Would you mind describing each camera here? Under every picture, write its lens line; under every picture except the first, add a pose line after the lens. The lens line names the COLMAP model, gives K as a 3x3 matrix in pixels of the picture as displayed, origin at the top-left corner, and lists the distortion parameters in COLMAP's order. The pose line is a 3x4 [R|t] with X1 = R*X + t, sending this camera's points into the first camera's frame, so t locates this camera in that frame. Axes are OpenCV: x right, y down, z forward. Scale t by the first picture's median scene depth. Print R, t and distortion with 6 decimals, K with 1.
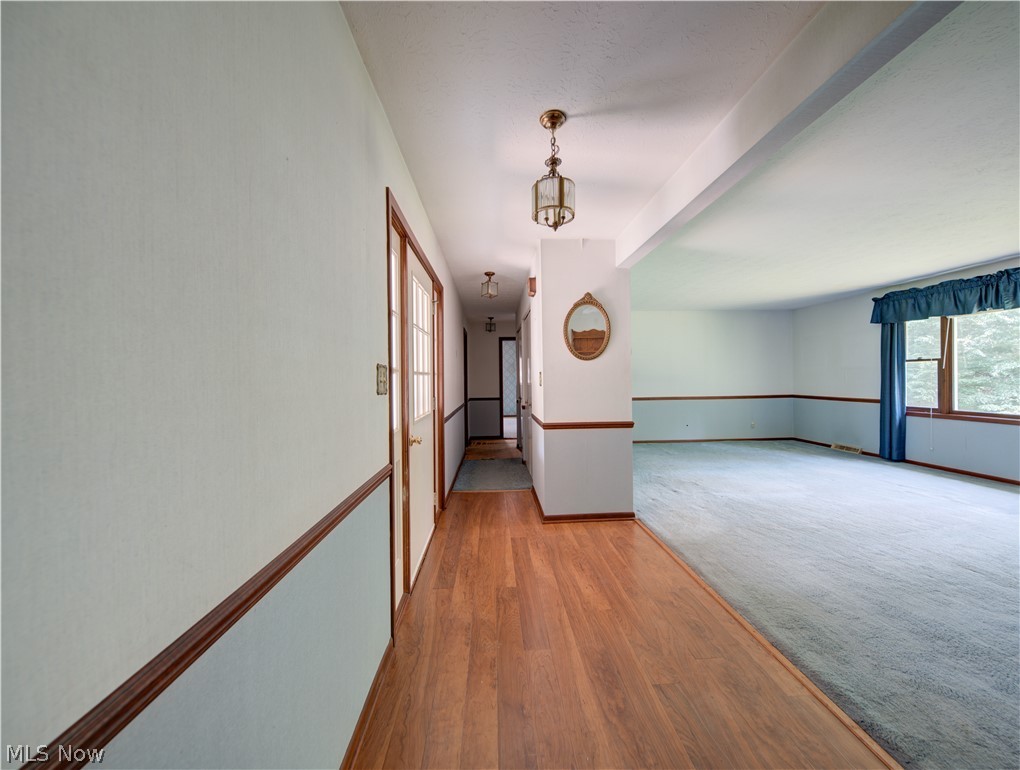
lens RADIAL K [[375.1, 0, 513.3], [0, 375.1, 382.2], [0, 0, 1]] dist [0.000807, -0.000015]
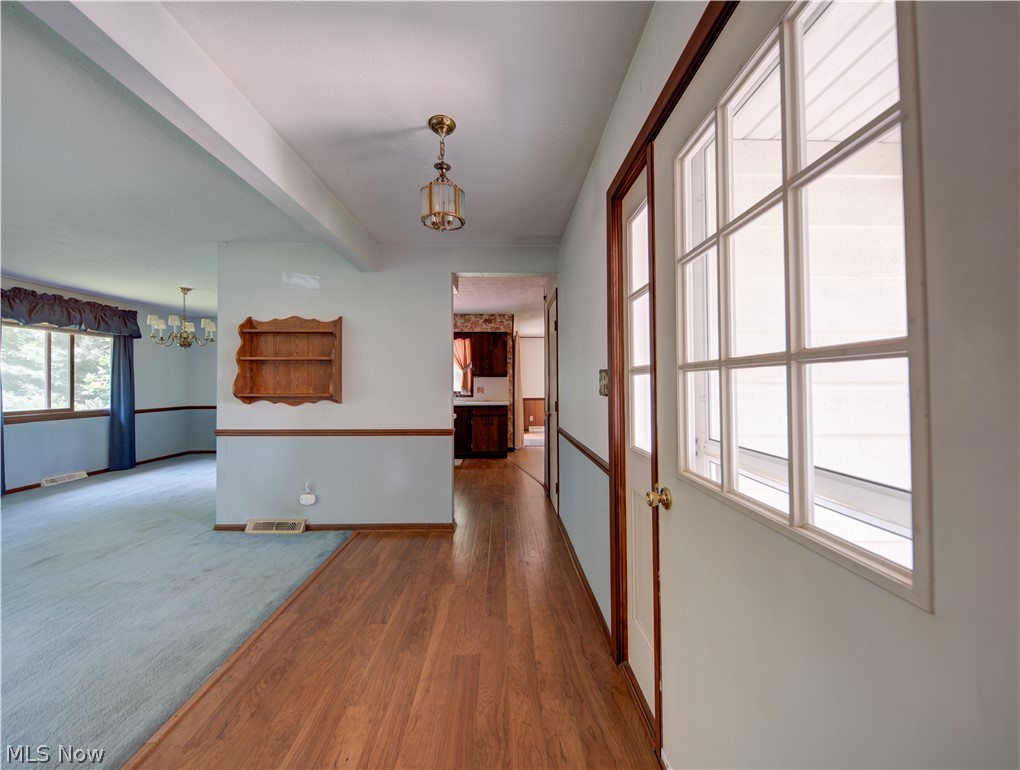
lens RADIAL K [[375.1, 0, 509.1], [0, 375.1, 381.9], [0, 0, 1]] dist [0.000807, -0.000015]
pose [[-0.999028, 0.017525, 0.040438, -0.099975], [0.017707, 0.999835, 0.004132, -0.016847], [-0.040359, 0.004844, -0.999174, 1.976924]]
